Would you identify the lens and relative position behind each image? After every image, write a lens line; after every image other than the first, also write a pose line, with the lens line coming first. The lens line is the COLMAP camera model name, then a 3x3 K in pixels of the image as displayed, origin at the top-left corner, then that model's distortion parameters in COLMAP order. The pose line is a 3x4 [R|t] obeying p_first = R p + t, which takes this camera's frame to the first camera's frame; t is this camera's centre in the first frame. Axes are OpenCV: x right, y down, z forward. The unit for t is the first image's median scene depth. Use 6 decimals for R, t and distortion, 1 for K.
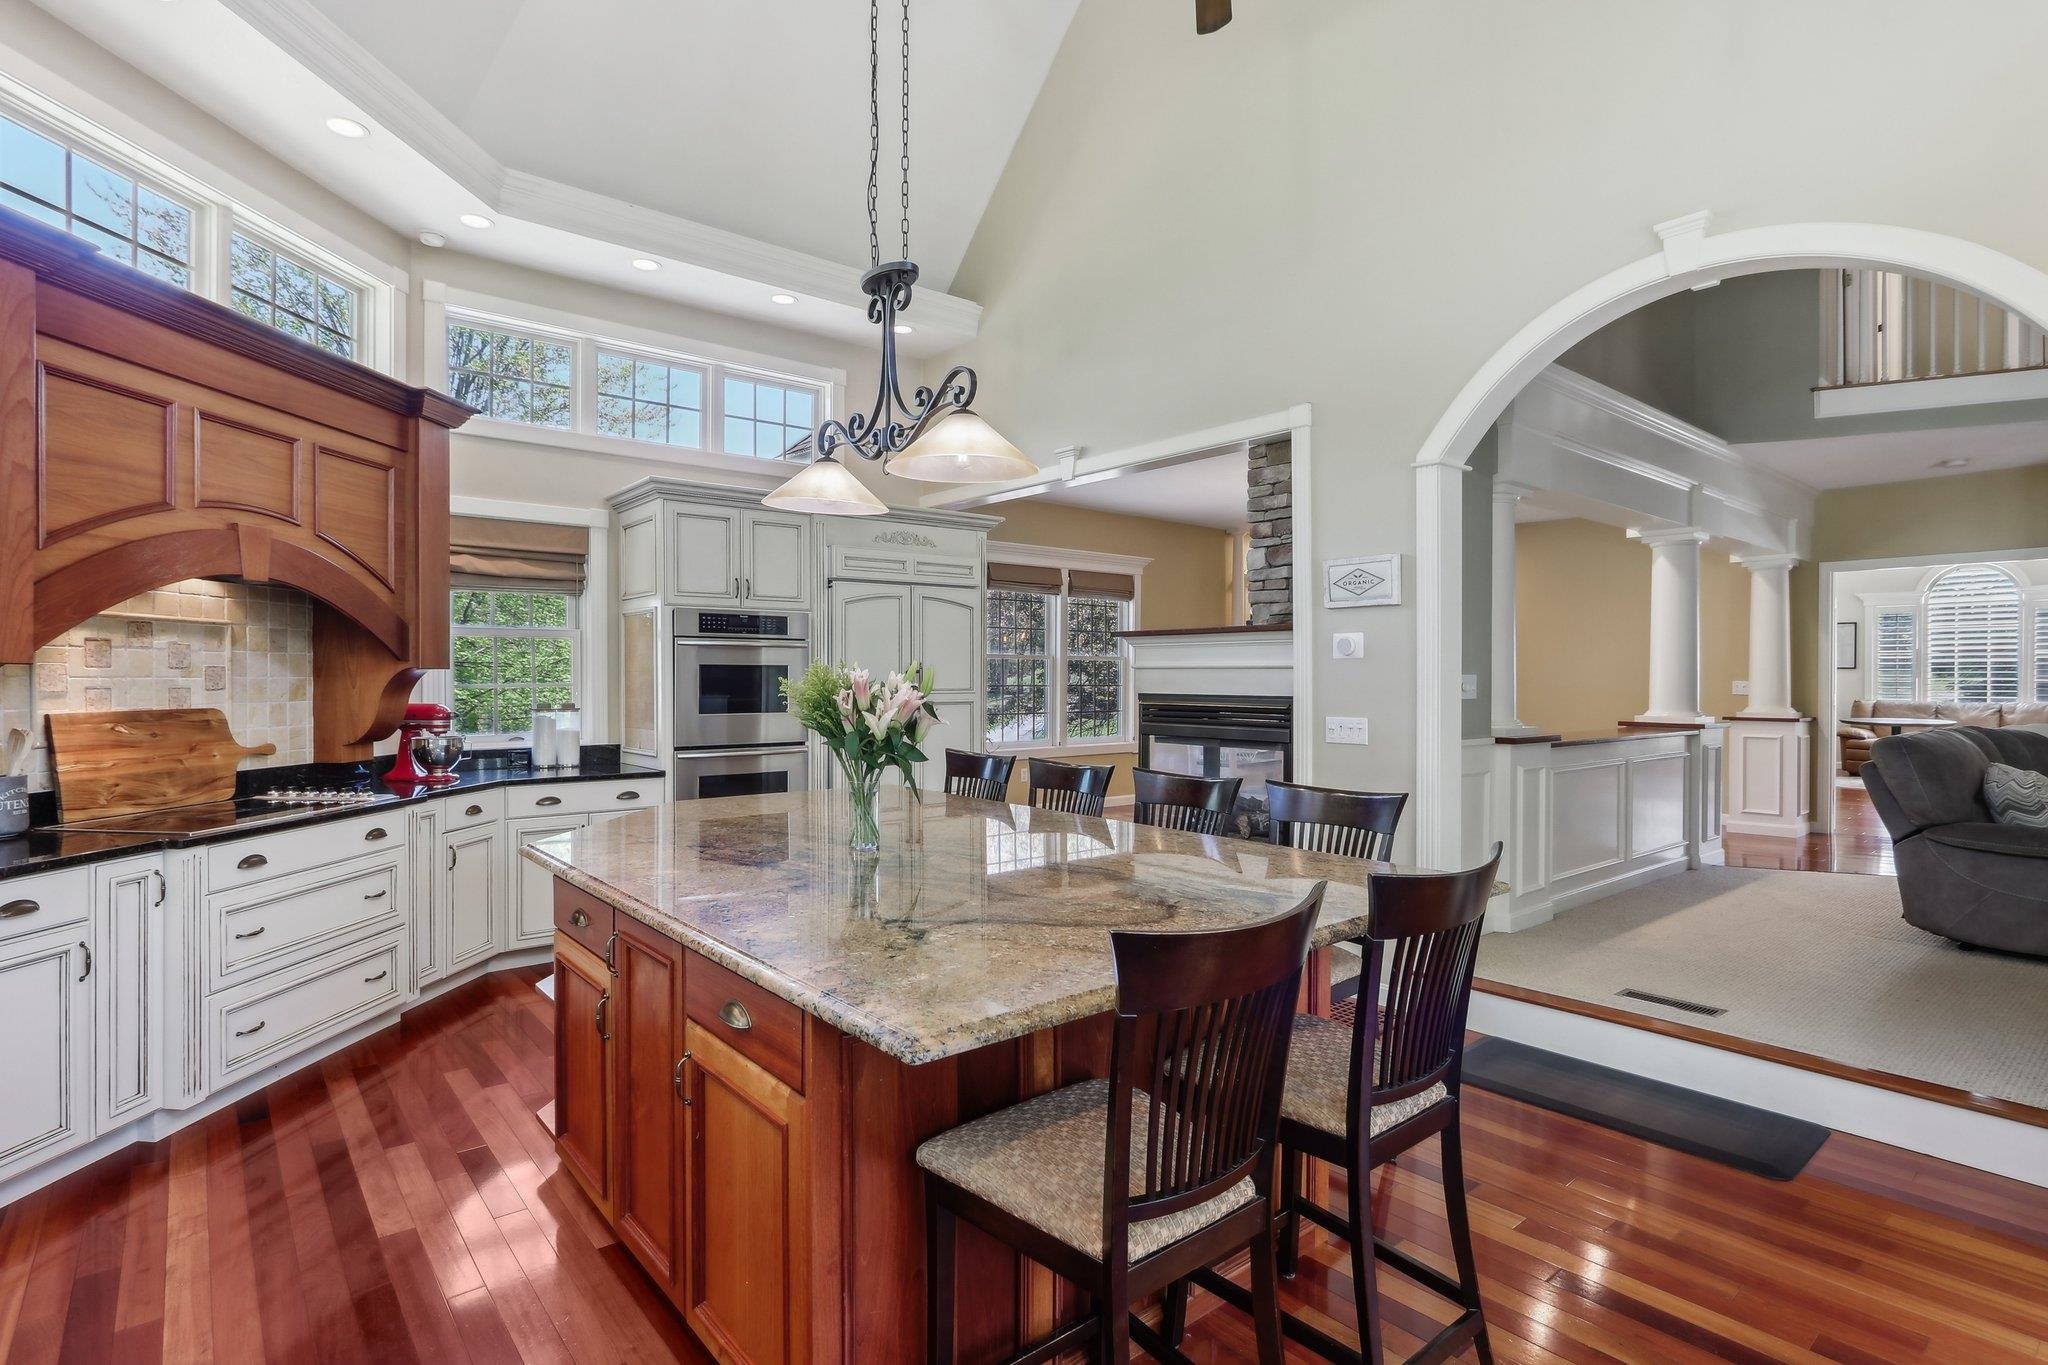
lens RADIAL K [[1023.6, 0, 1064.4], [0, 1023.6, 688.3], [0, 0, 1]] dist [-0.028673, 0.006643]
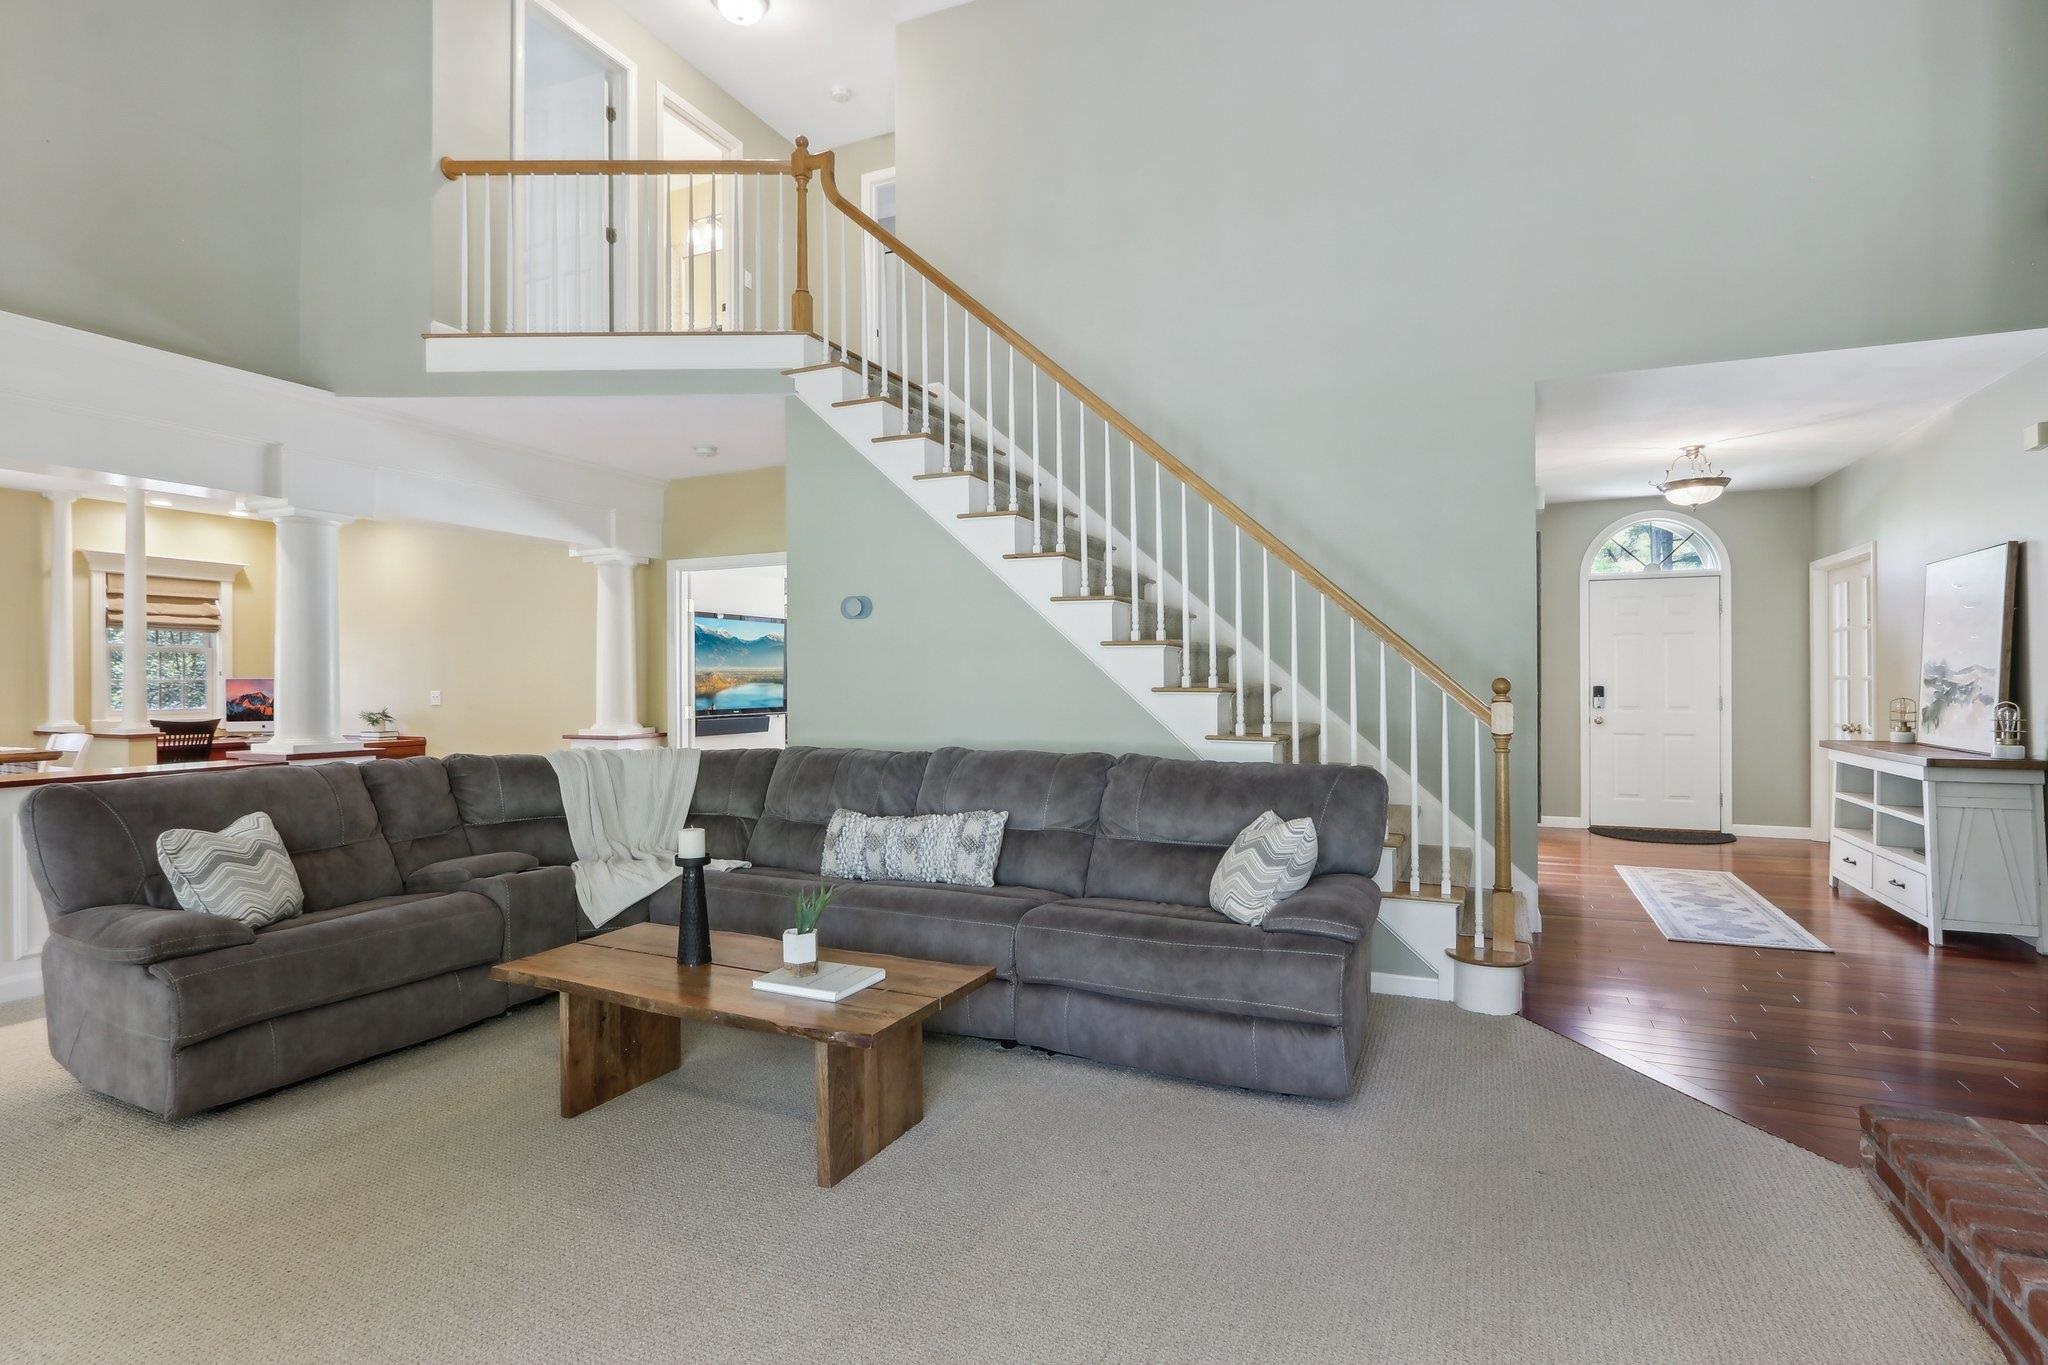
lens RADIAL K [[1023.6, 0, 1024.5], [0, 1023.6, 676.6], [0, 0, 1]] dist [-0.028673, 0.006643]
pose [[0.906063, 0.002088, 0.423139, 0.496914], [0.003066, 0.999929, -0.011501, -0.007444], [-0.423133, 0.011718, 0.905992, 0.039129]]
